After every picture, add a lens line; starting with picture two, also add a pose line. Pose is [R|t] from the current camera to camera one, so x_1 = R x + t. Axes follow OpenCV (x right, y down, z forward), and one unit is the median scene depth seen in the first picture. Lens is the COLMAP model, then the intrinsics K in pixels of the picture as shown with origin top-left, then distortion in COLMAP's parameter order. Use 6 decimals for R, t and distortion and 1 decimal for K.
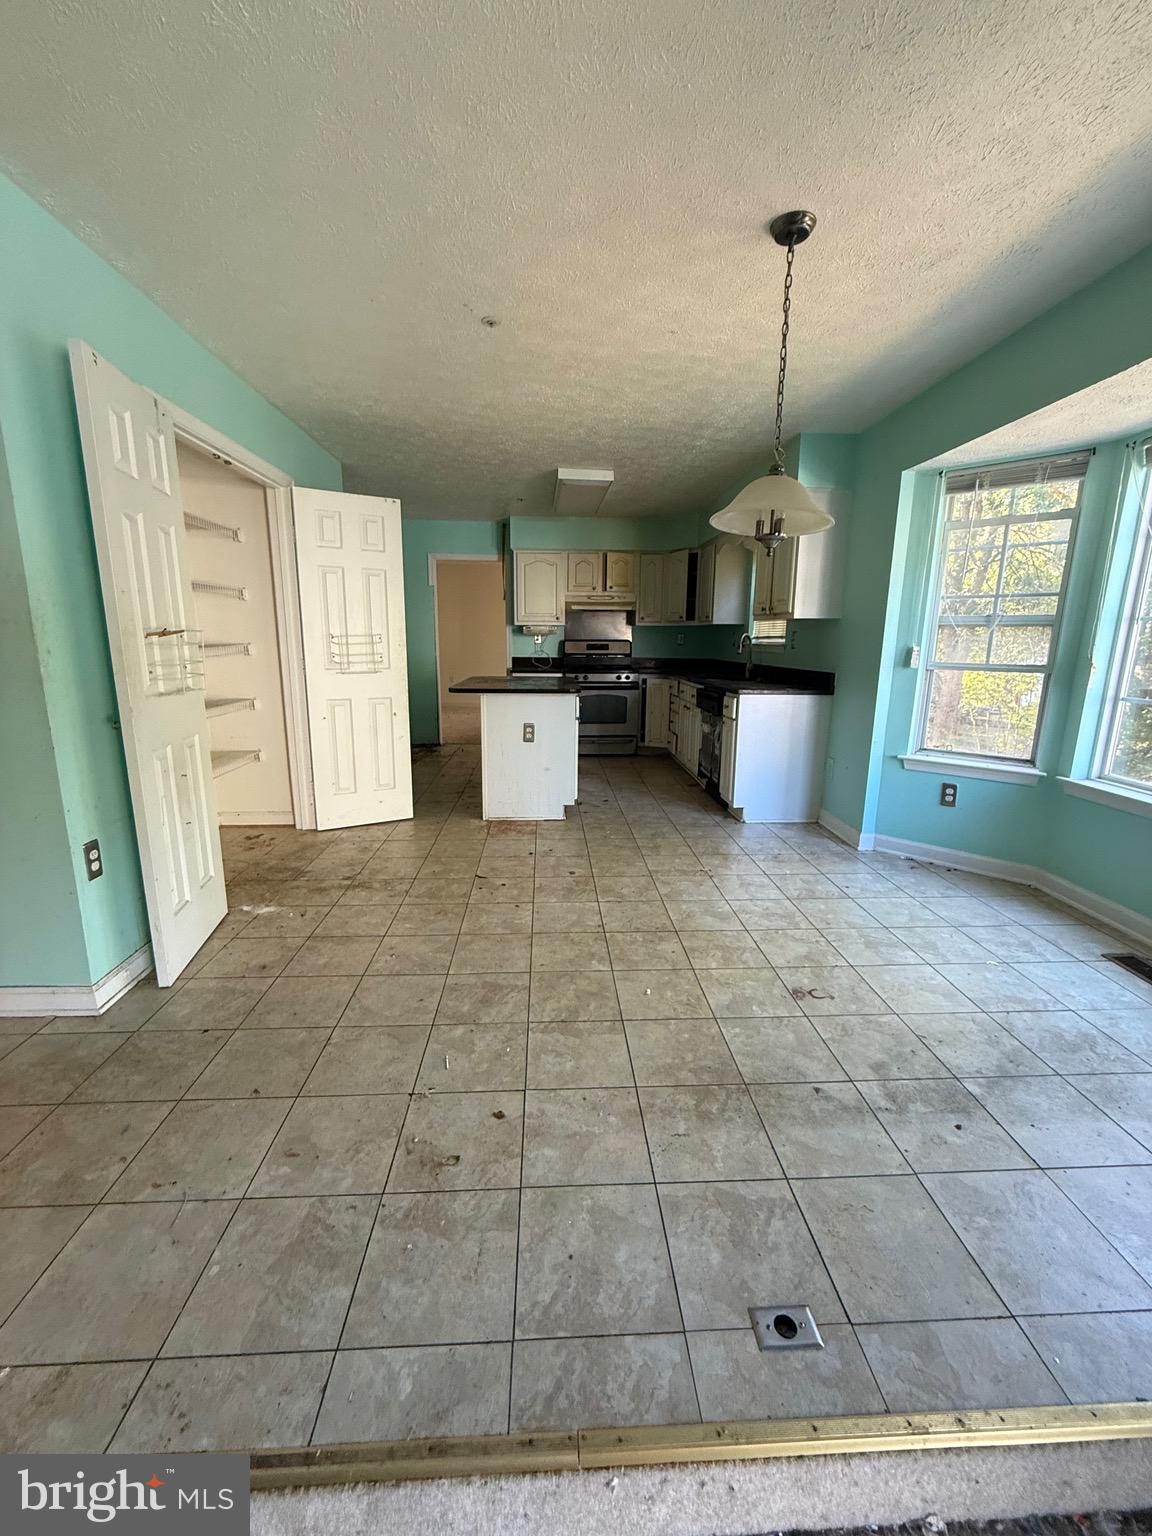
lens RADIAL K [[616.5, 0, 575.0], [0, 616.5, 762.6], [0, 0, 1]] dist [-0.000395, -0.000132]
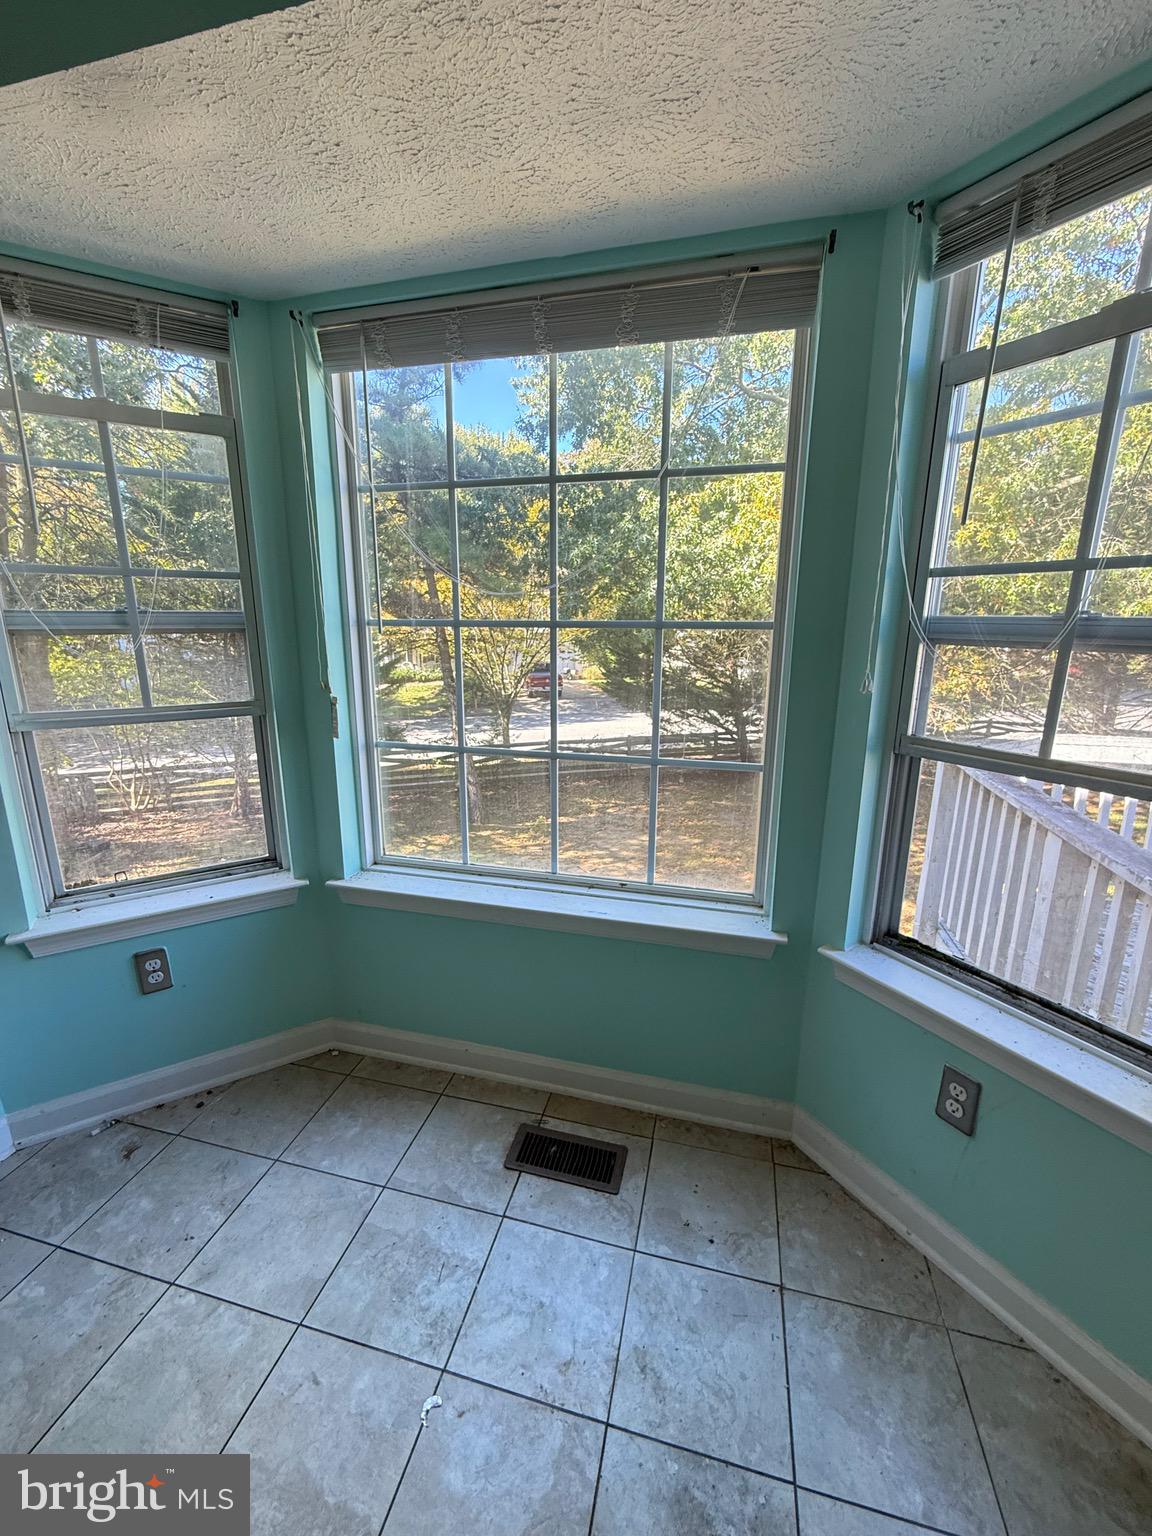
lens RADIAL K [[616.5, 0, 567.9], [0, 616.5, 756.2], [0, 0, 1]] dist [-0.000395, -0.000132]
pose [[0.303573, -0.231069, 0.924365, 0.314526], [0.198333, 0.964222, 0.175897, -0.151008], [-0.931938, 0.129934, 0.338540, 0.541864]]
